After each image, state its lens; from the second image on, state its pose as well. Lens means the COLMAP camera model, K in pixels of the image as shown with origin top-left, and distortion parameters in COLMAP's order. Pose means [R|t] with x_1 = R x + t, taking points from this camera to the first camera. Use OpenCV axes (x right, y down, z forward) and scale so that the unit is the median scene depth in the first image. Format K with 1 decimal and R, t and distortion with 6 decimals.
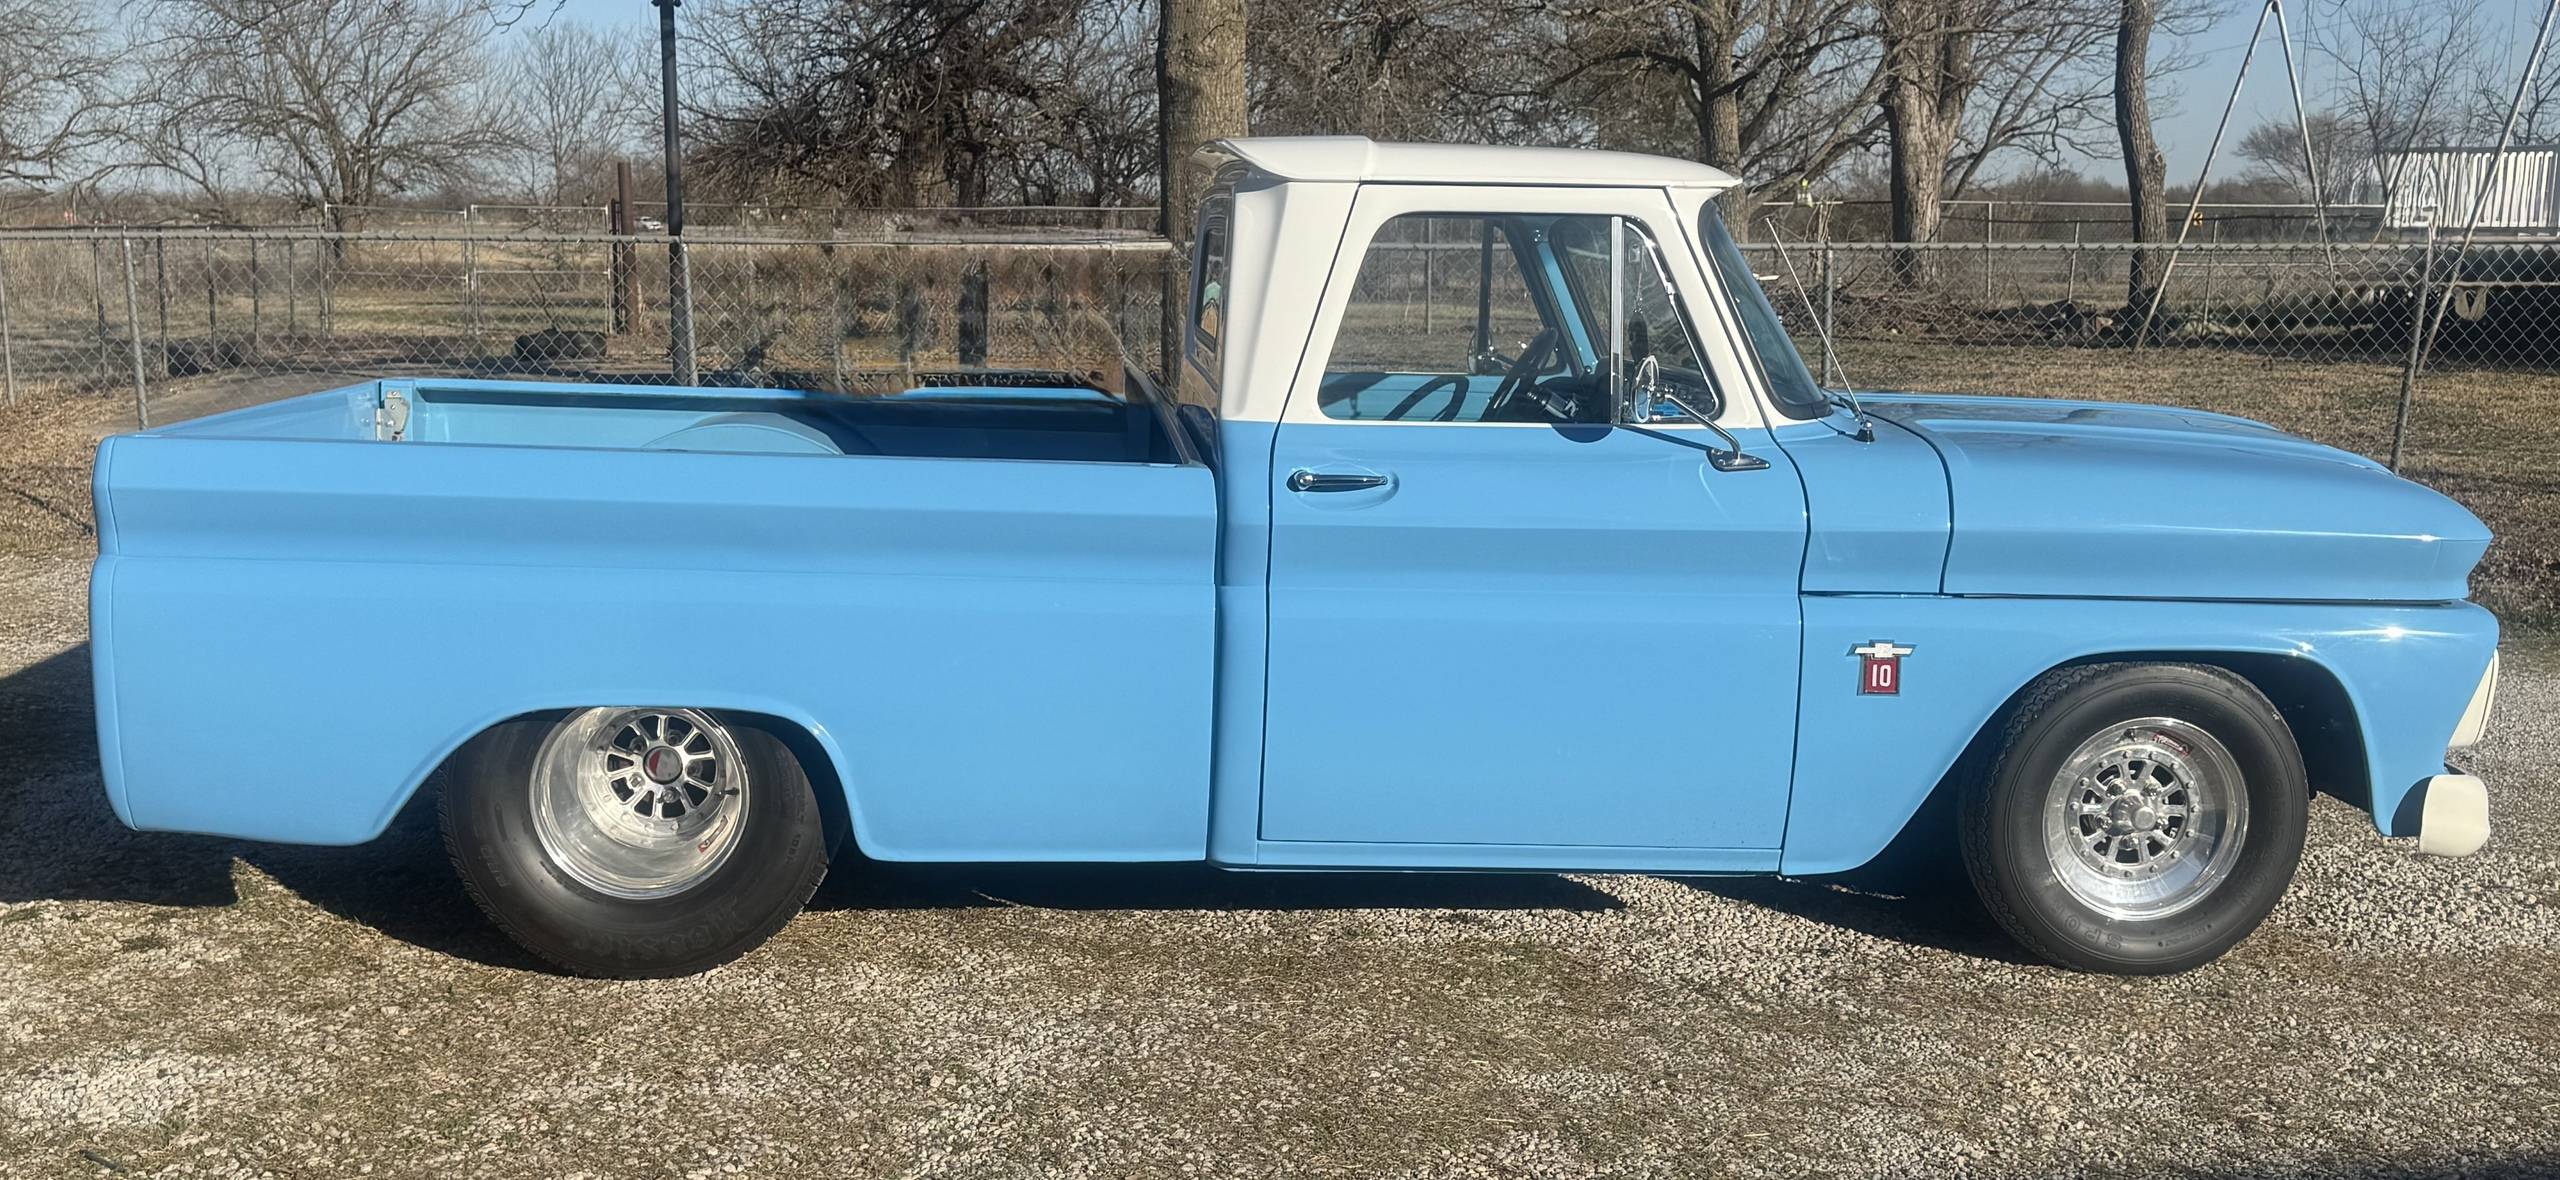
lens RADIAL K [[2323.5, 0, 1280.0], [0, 2323.5, 590.0], [0, 0, 1]] dist [0.142830, -0.257082]
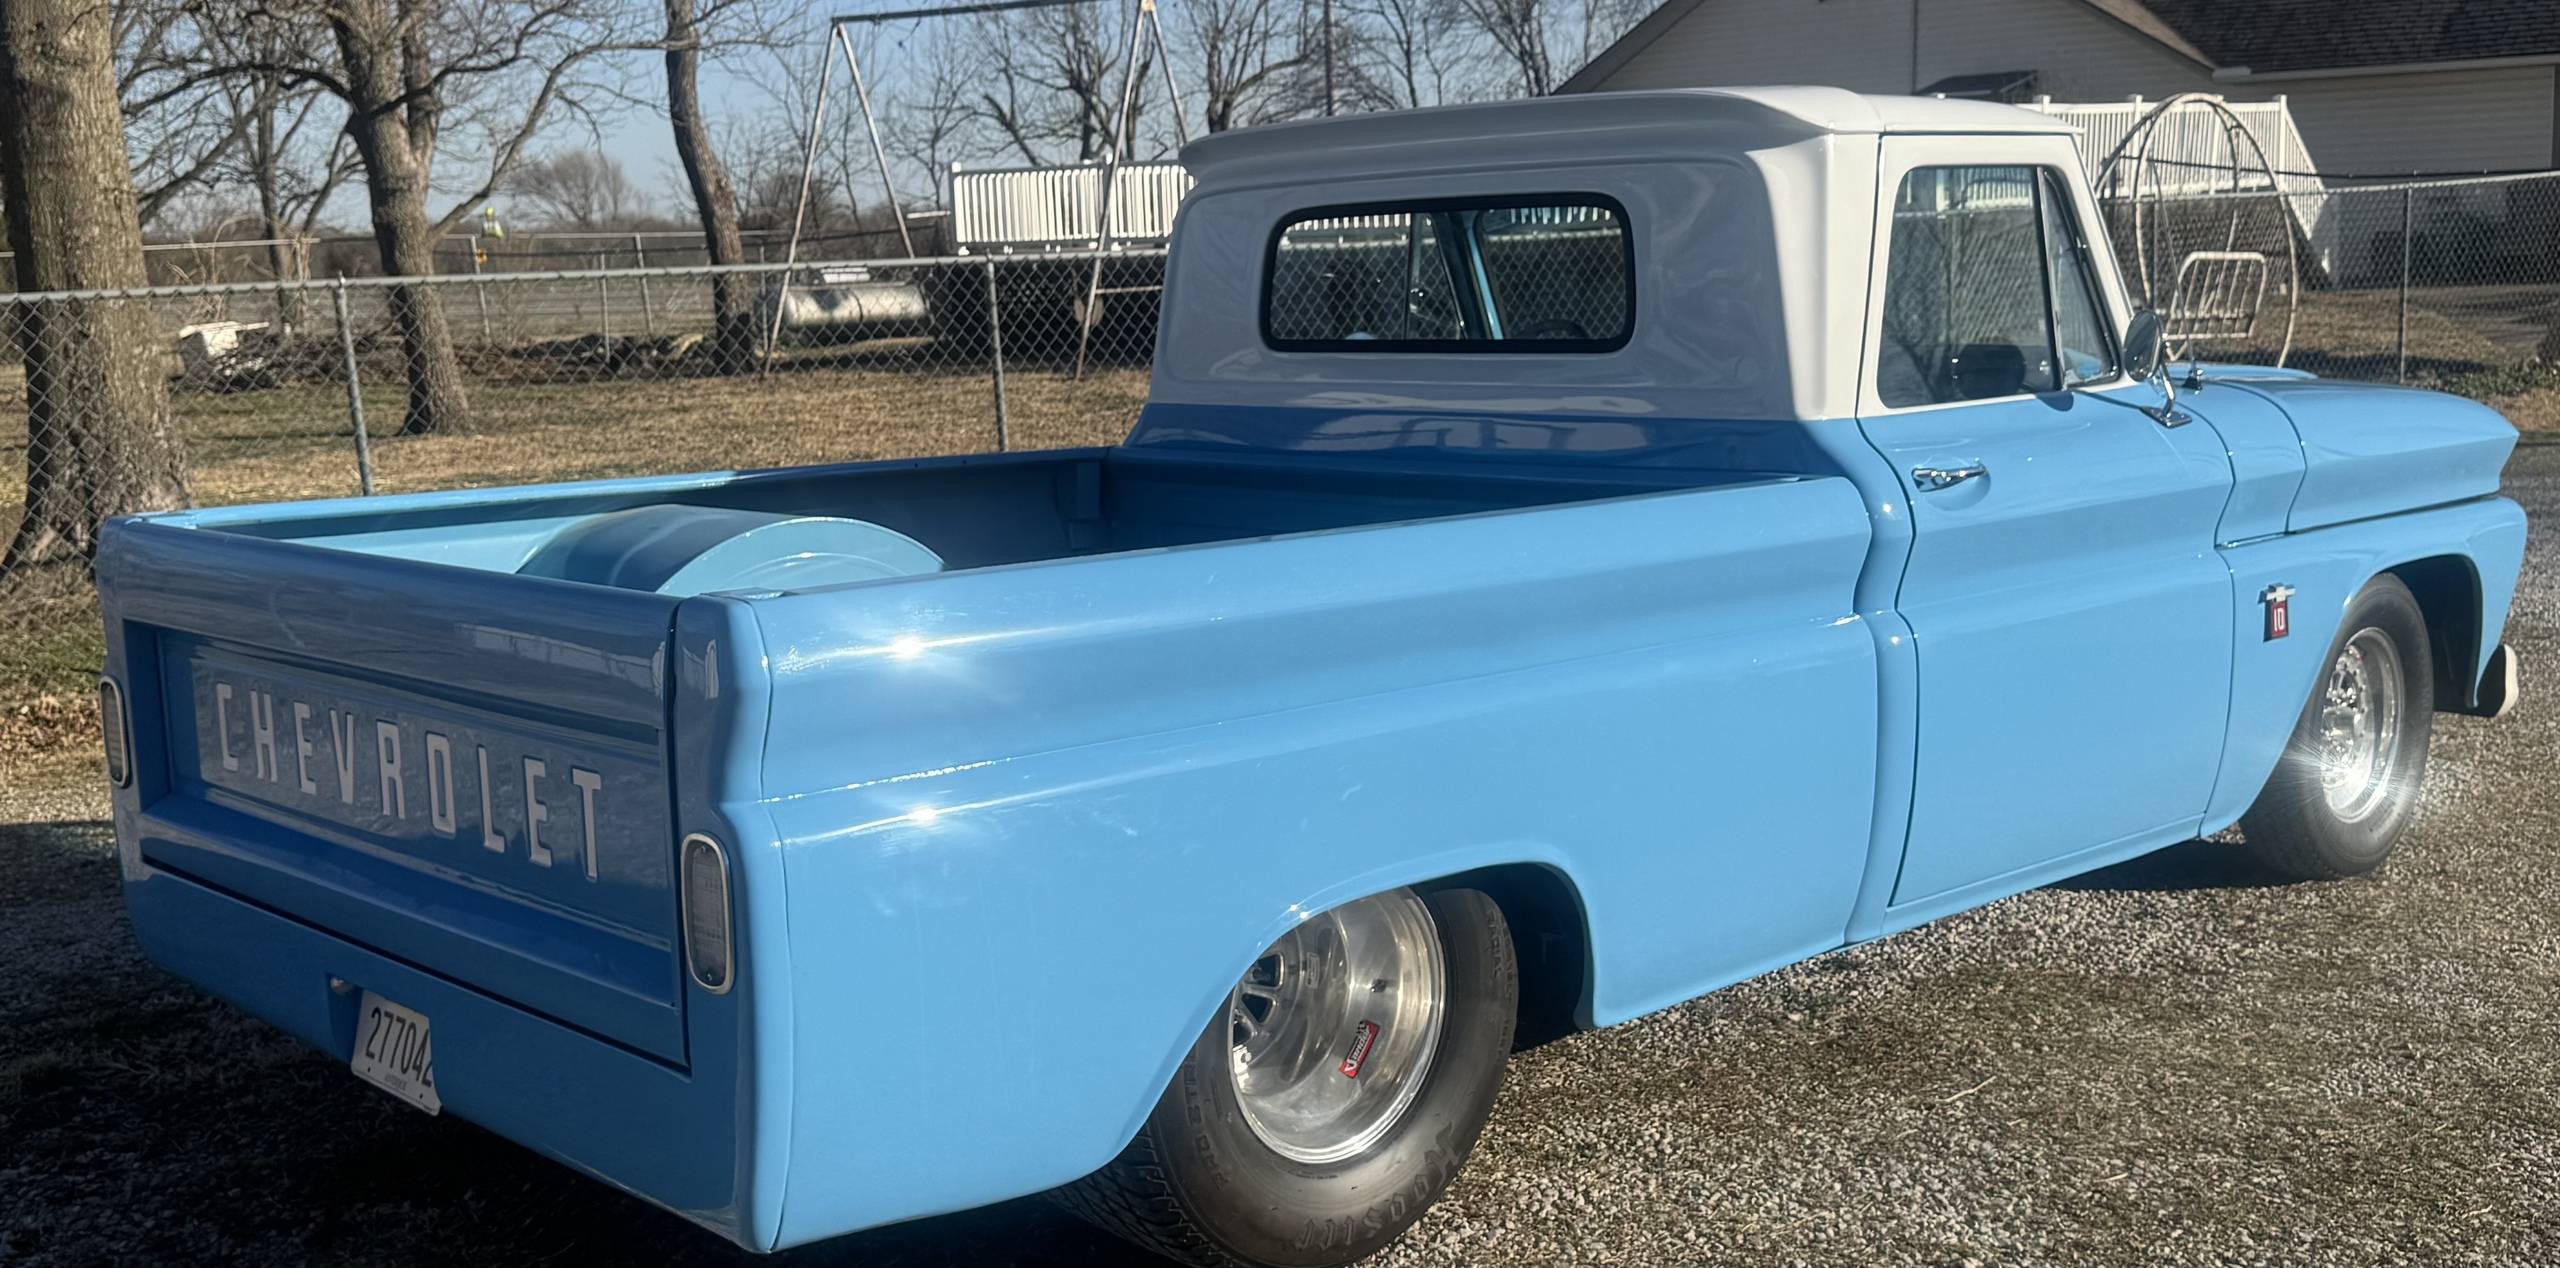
lens RADIAL K [[2446.8, 0, 1280.0], [0, 2446.8, 634.0], [0, 0, 1]] dist [0.000707, 0.004012]
pose [[0.793583, -0.135098, 0.593274, -0.688543], [0.136898, 0.989684, 0.042248, -0.058602], [-0.592861, 0.047691, 0.803891, 0.402846]]
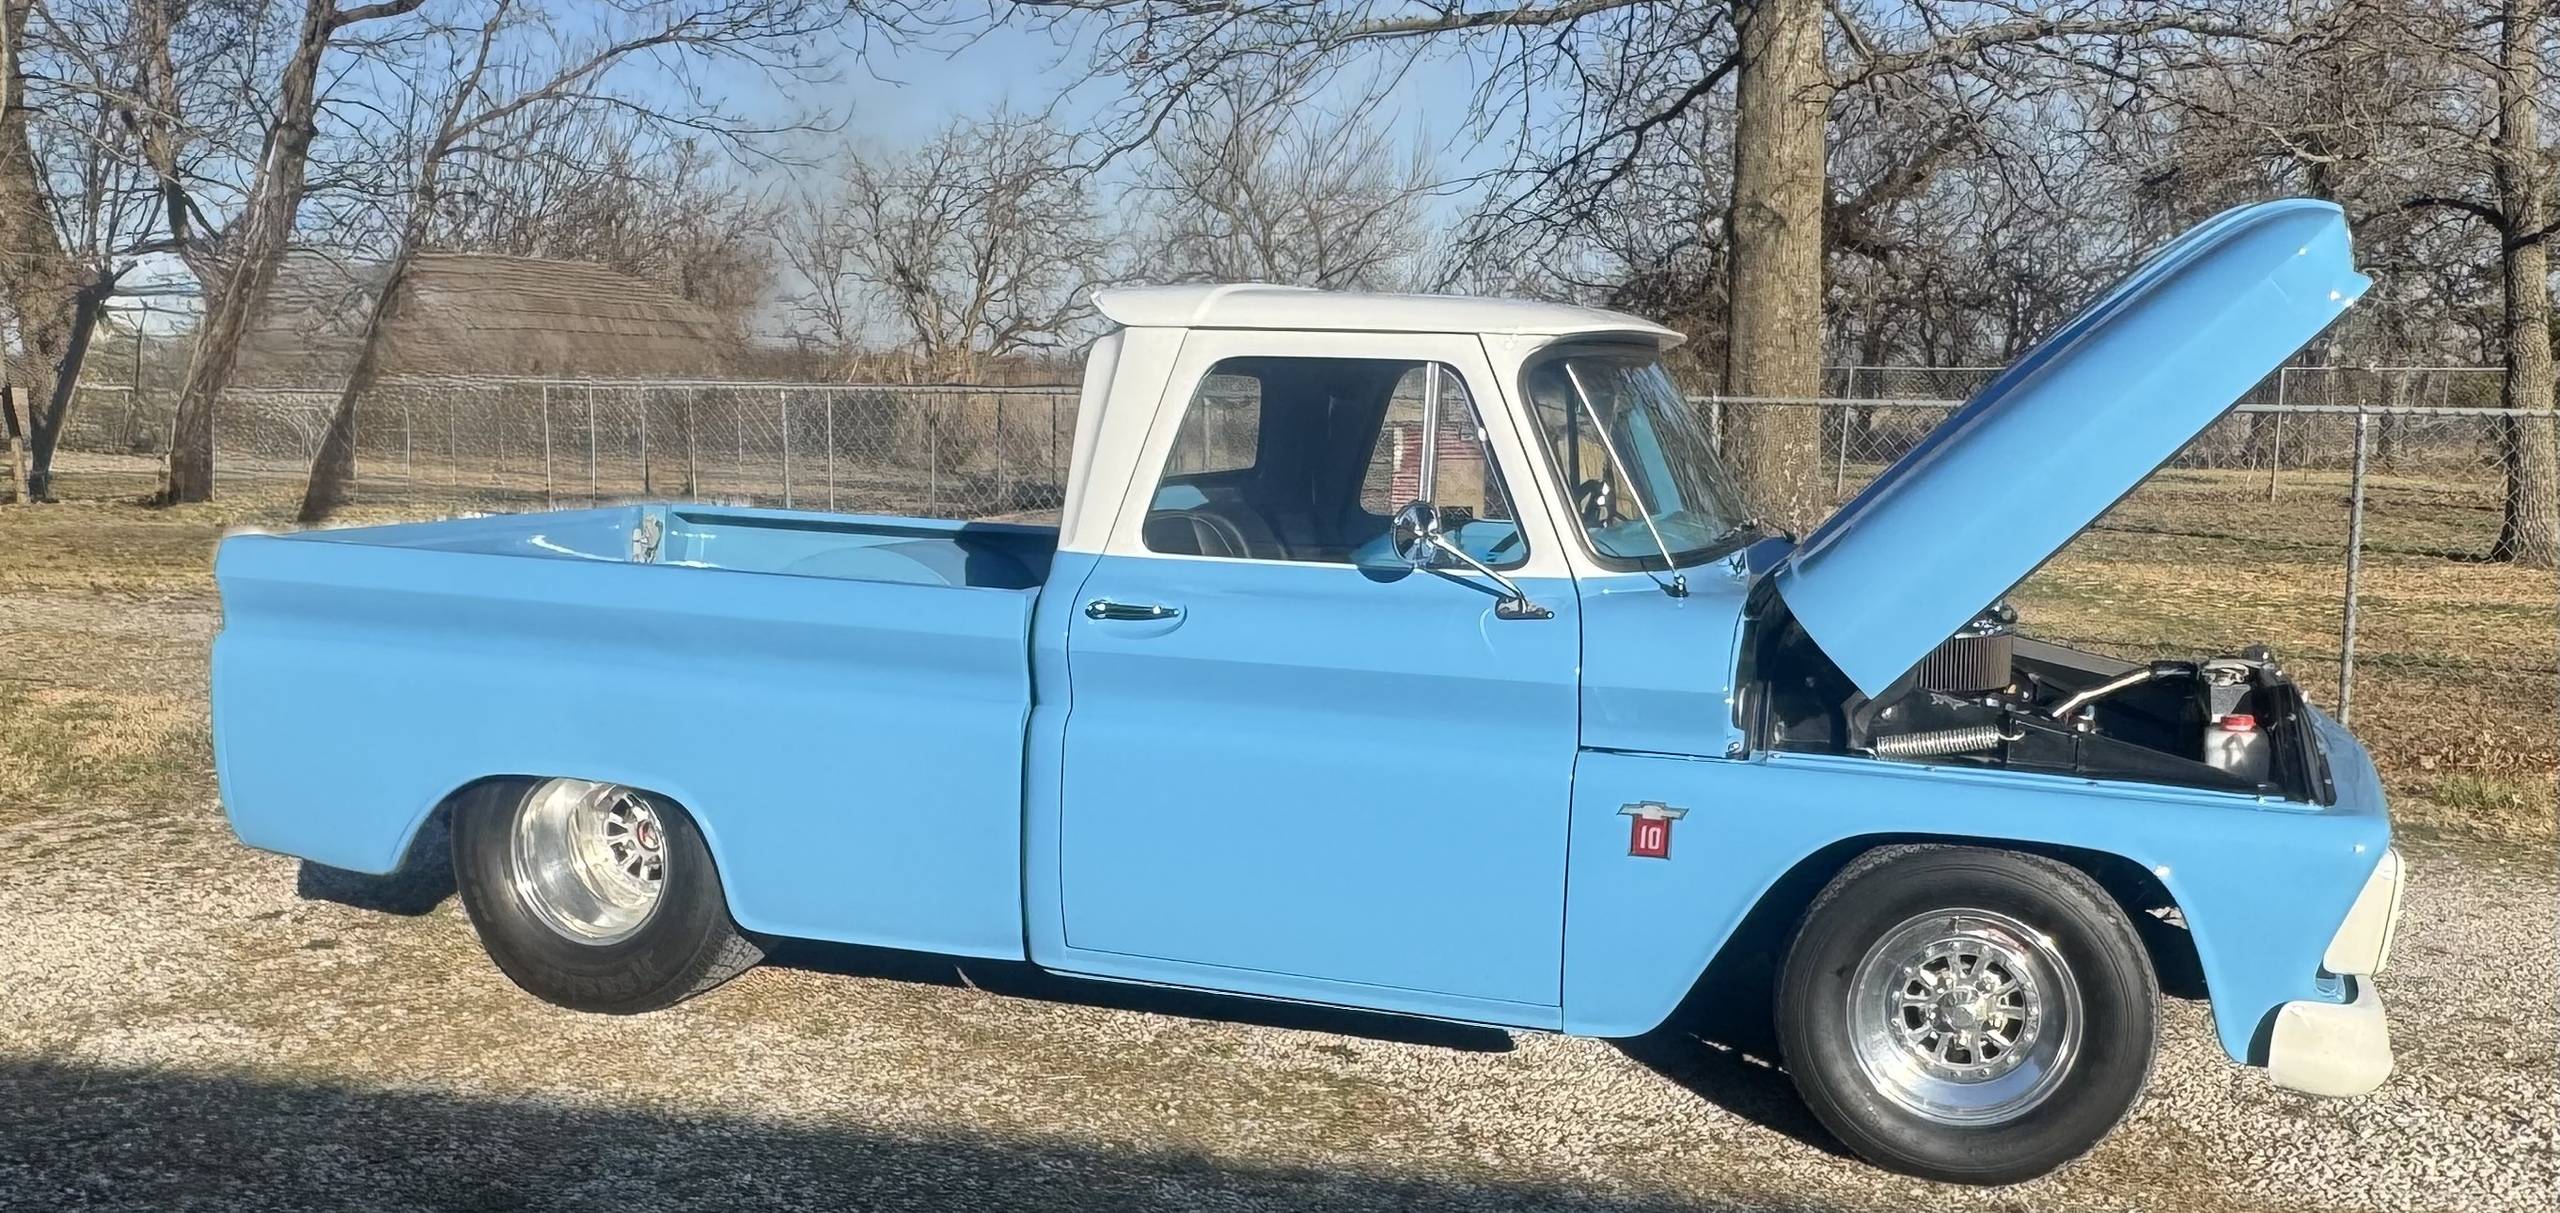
lens RADIAL K [[2295.7, 0, 1263.6], [0, 2295.7, 753.4], [0, 0, 1]] dist [-0.001295, -0.000342]
pose [[0.927079, 0.065806, -0.369044, 0.446016], [-0.064488, 0.997791, 0.015922, -0.003090], [0.369277, 0.009038, 0.929275, 0.057883]]
